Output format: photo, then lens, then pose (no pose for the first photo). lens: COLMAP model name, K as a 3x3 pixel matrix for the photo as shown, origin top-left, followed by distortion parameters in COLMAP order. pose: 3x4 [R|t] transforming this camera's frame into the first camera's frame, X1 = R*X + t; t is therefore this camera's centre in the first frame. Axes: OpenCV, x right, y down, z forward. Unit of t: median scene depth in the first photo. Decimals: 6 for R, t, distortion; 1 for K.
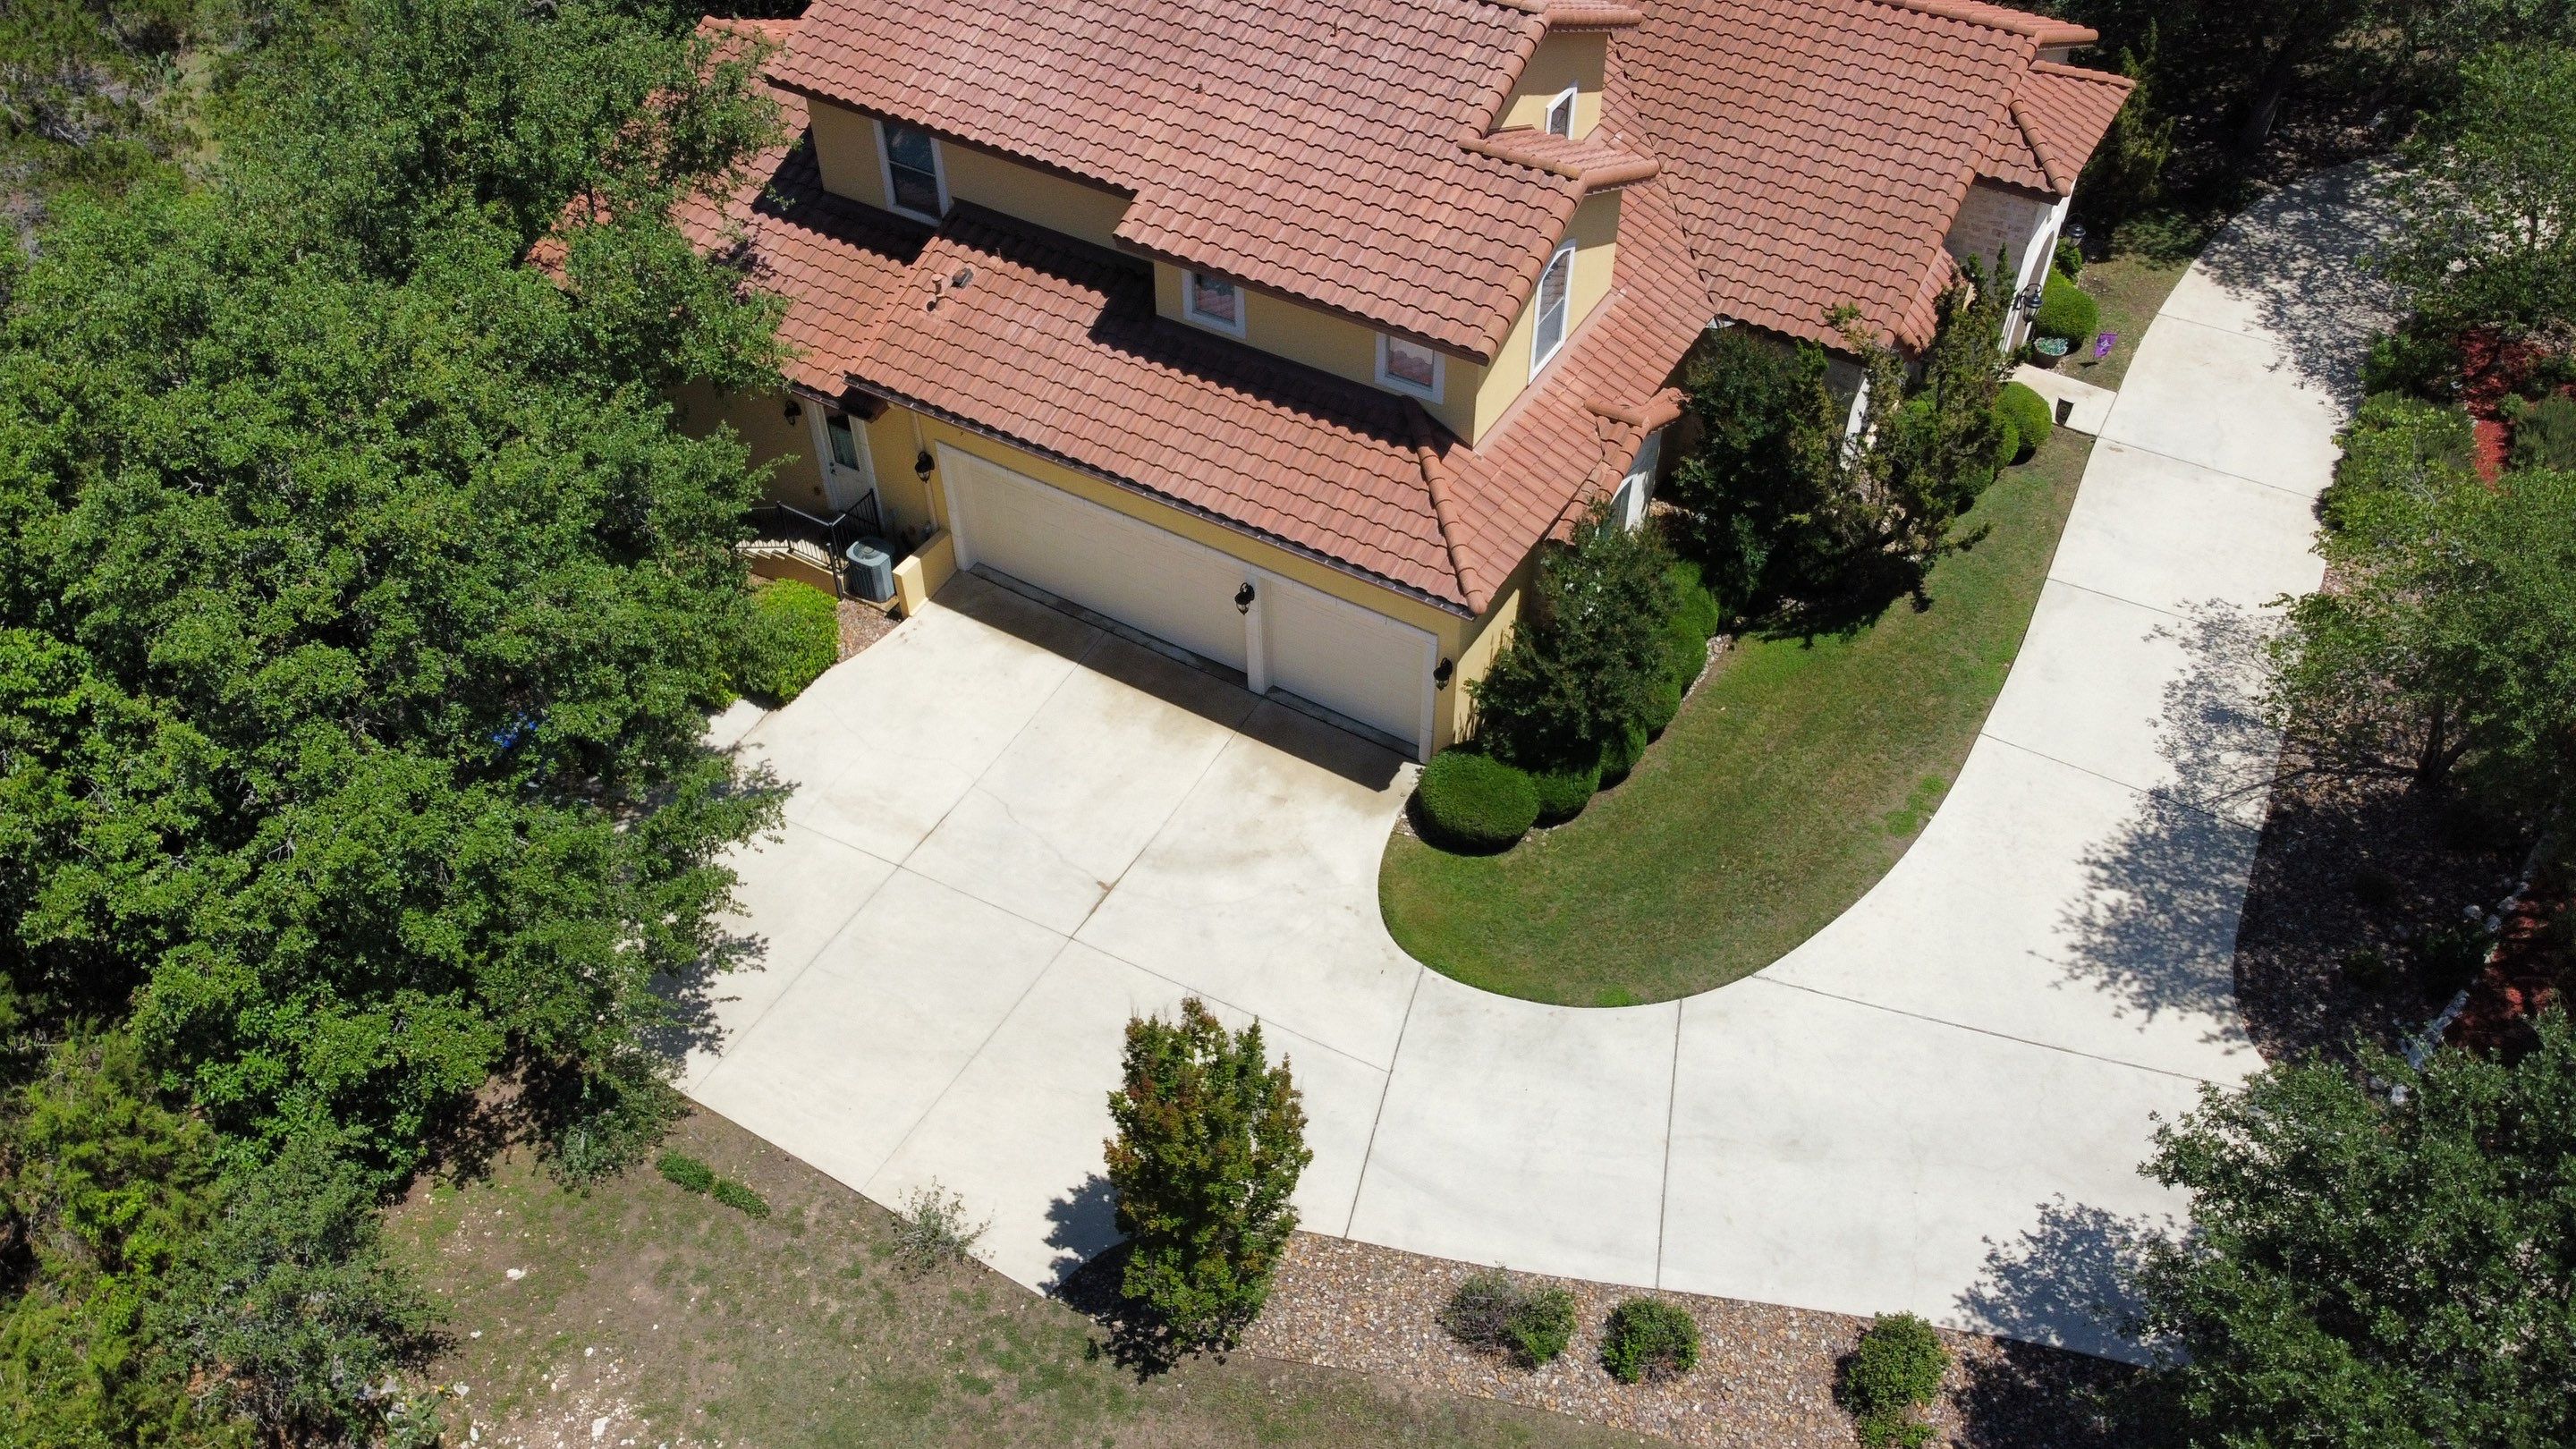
lens RADIAL K [[1982.4, 0, 1288.0], [0, 1982.4, 724.5], [0, 0, 1]] dist [0.054149, -0.014293]
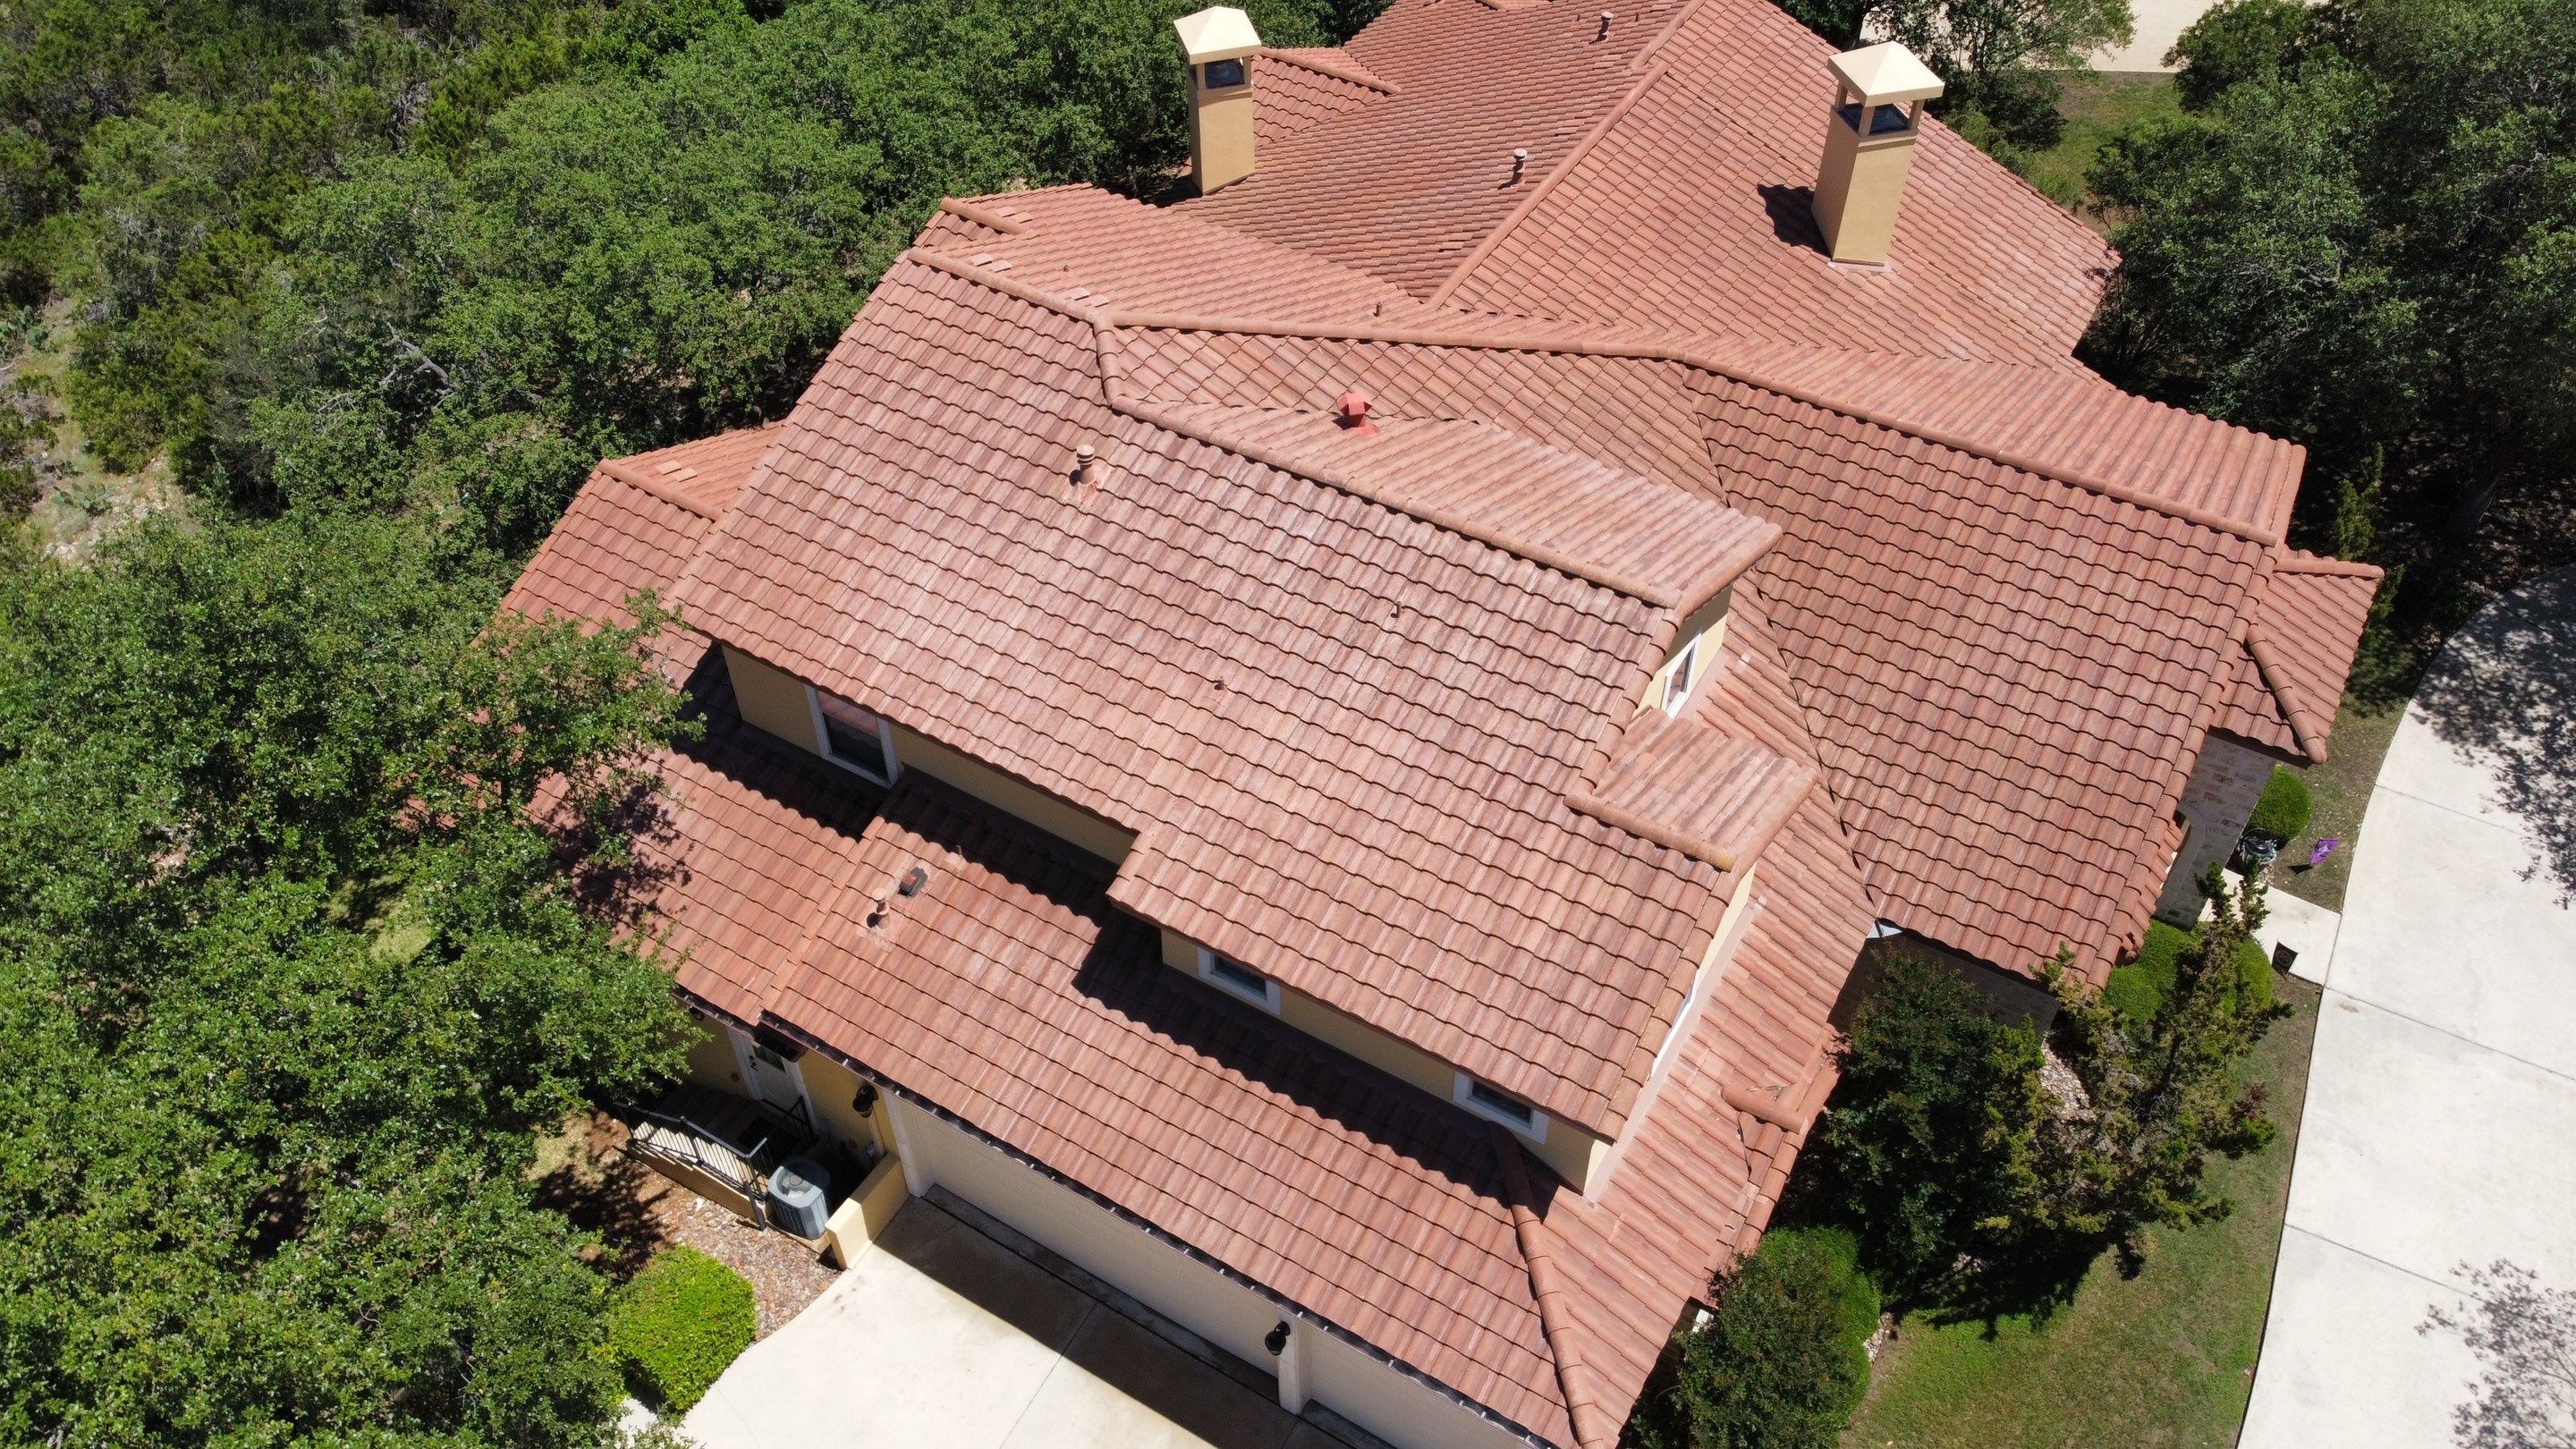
lens RADIAL K [[1938.8, 0, 1288.0], [0, 1938.8, 724.5], [0, 0, 1]] dist [0.028639, 0.006990]
pose [[0.999987, 0.001976, 0.004598, -0.020305], [-0.002107, 0.999589, 0.028596, -0.303012], [-0.004540, -0.028606, 0.999580, 0.238712]]
